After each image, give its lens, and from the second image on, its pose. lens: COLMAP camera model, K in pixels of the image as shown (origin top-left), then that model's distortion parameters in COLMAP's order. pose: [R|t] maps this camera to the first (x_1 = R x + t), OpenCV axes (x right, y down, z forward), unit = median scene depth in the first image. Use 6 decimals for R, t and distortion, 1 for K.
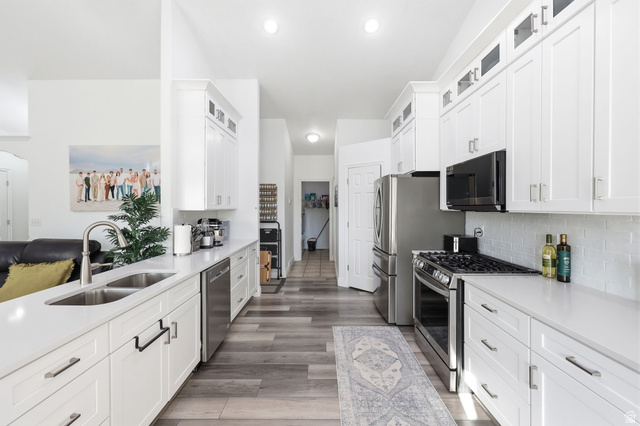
lens RADIAL K [[257.2, 0, 320.0], [0, 257.2, 213.0], [0, 0, 1]] dist [0.000098, -0.000032]
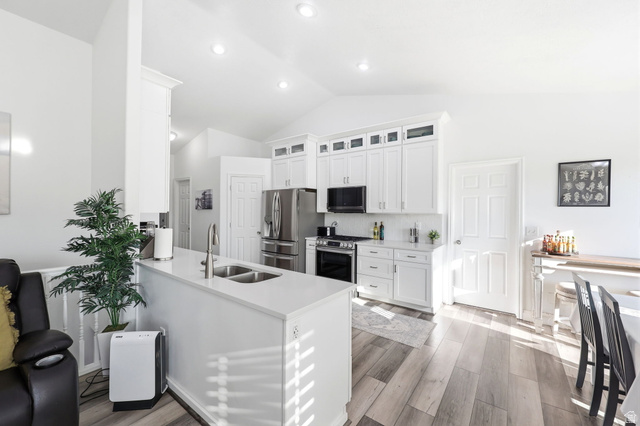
lens RADIAL K [[257.2, 0, 320.0], [0, 257.2, 213.0], [0, 0, 1]] dist [0.000098, -0.000032]
pose [[0.588483, -0.000024, 0.808510, -1.285260], [0.009245, 0.999935, -0.006700, 0.007372], [-0.808457, 0.011417, 0.588444, -0.018339]]
